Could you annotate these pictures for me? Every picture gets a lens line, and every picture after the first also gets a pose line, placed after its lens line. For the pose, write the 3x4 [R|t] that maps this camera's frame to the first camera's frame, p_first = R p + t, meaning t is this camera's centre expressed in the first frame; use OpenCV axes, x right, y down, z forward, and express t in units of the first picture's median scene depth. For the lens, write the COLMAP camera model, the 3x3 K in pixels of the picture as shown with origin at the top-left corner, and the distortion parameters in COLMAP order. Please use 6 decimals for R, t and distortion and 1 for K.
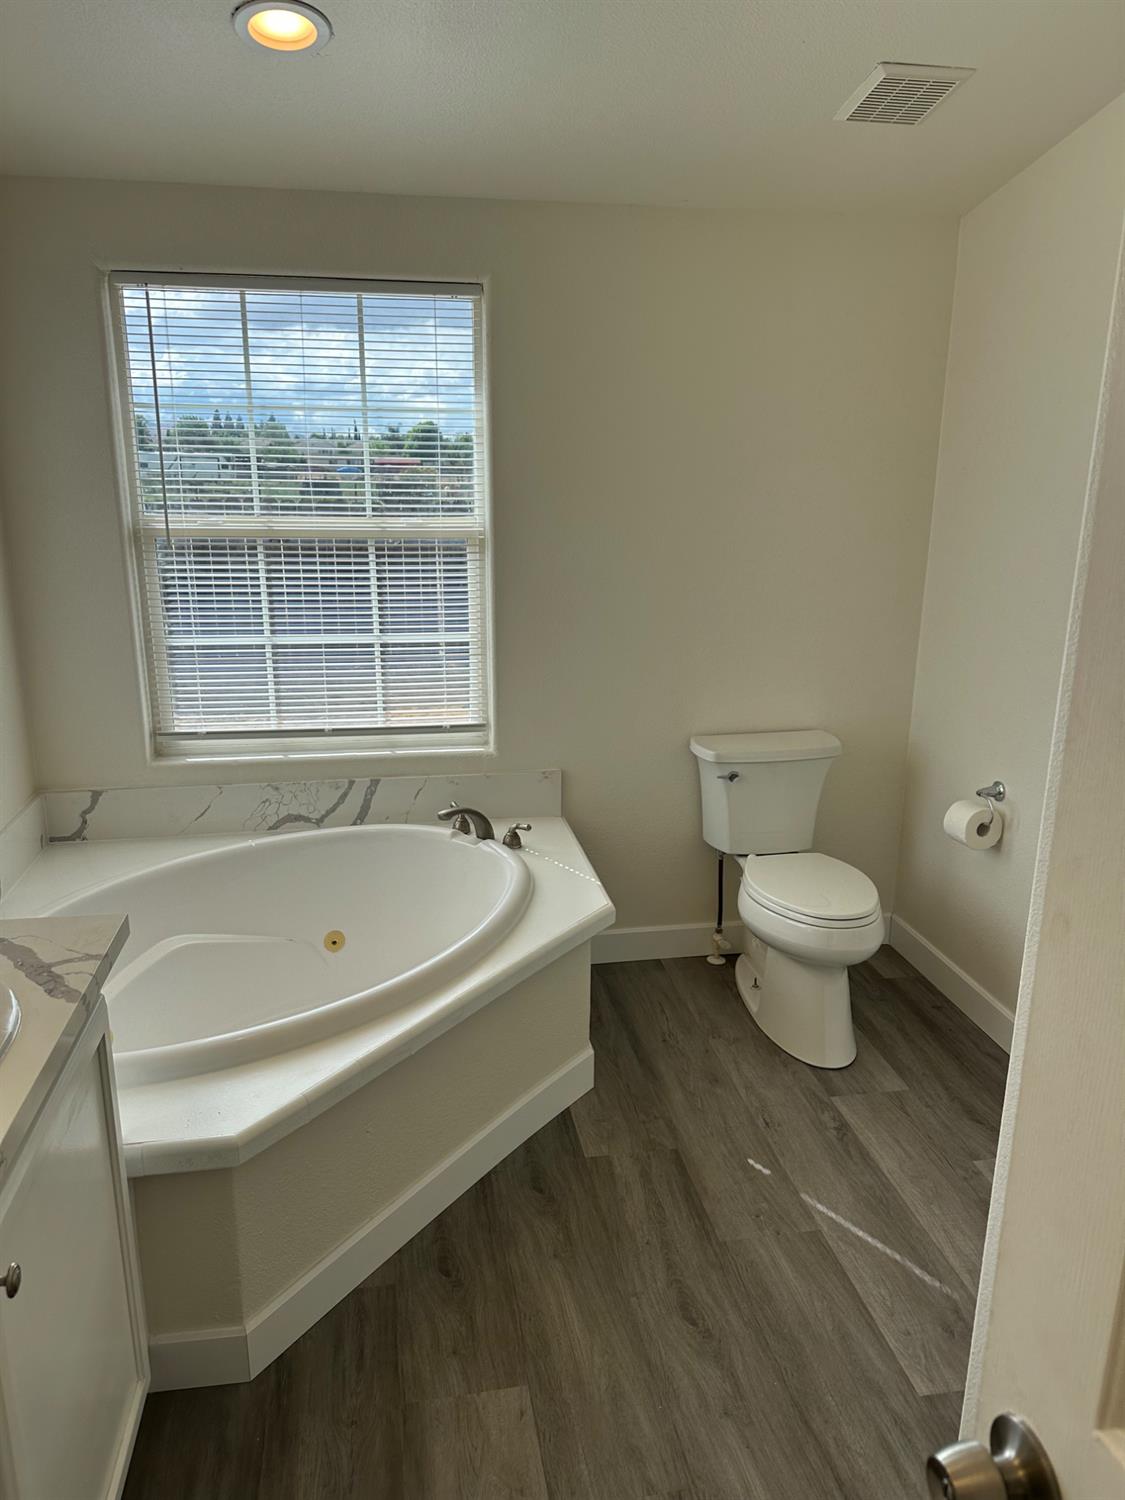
lens RADIAL K [[1072.1, 0, 568.0], [0, 1072.1, 763.7], [0, 0, 1]] dist [0.062206, -0.084726]
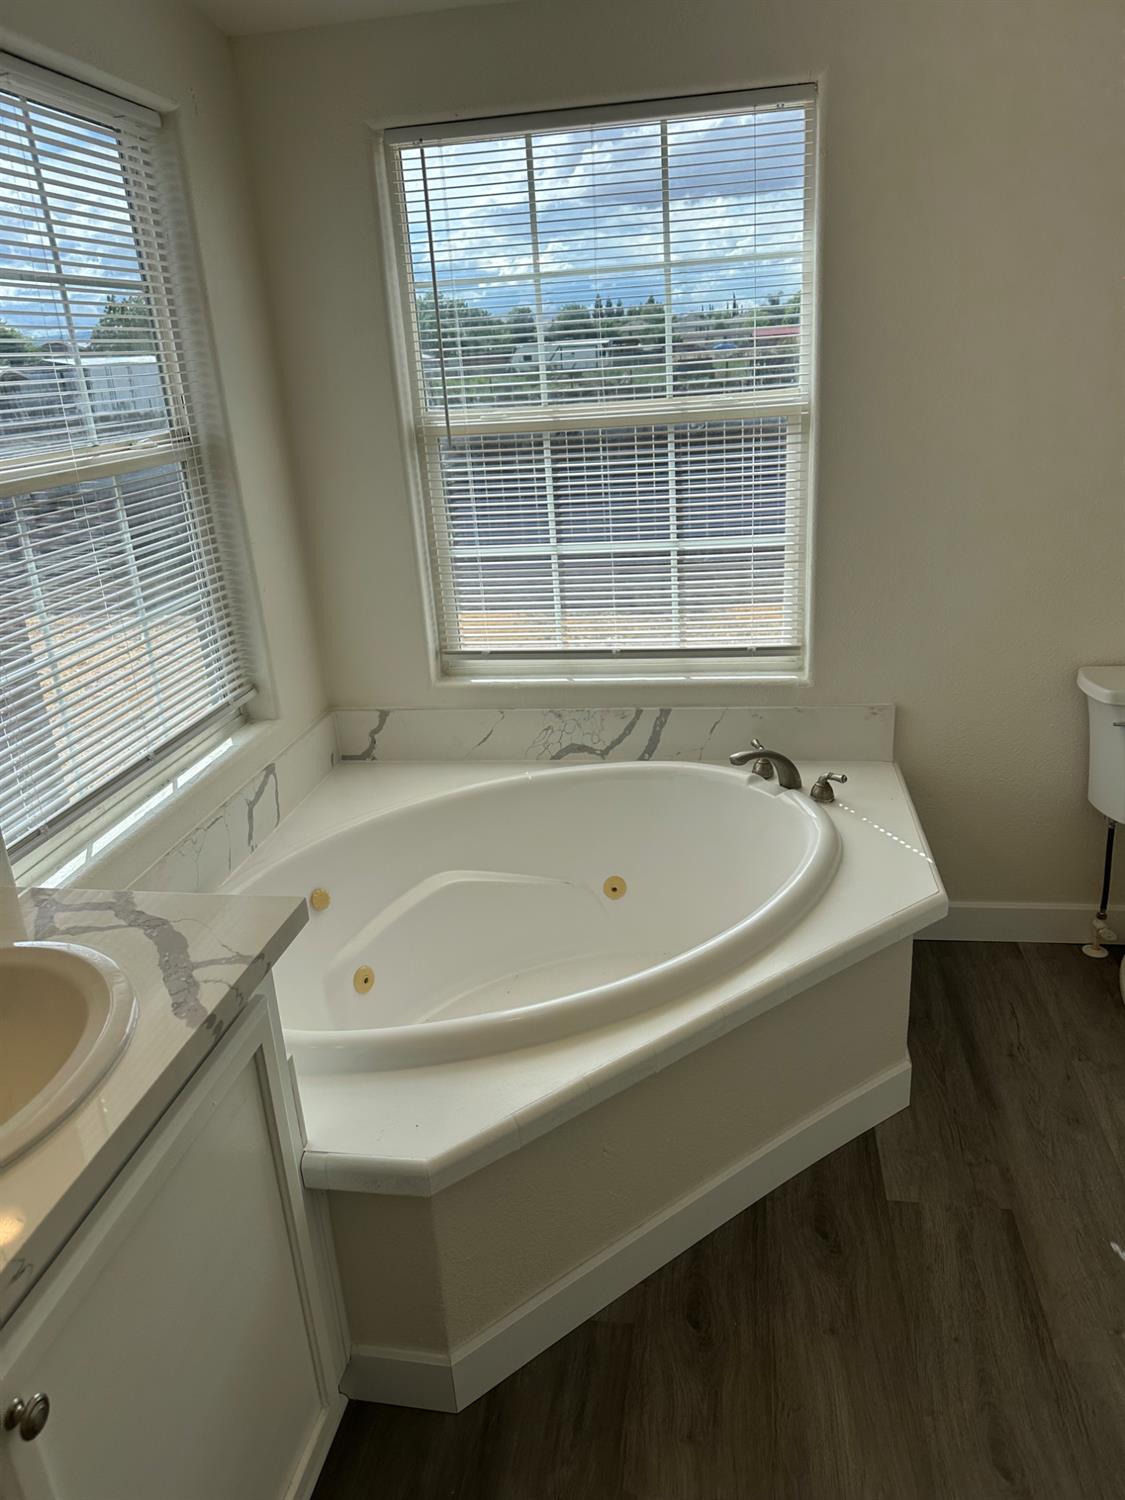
lens RADIAL K [[1072.1, 0, 546.5], [0, 1072.1, 758.0], [0, 0, 1]] dist [0.062206, -0.084726]
pose [[0.936652, 0.055661, -0.345810, 0.034032], [-0.020263, 0.994250, 0.105149, -0.037825], [0.349675, -0.091480, 0.932394, 0.162413]]
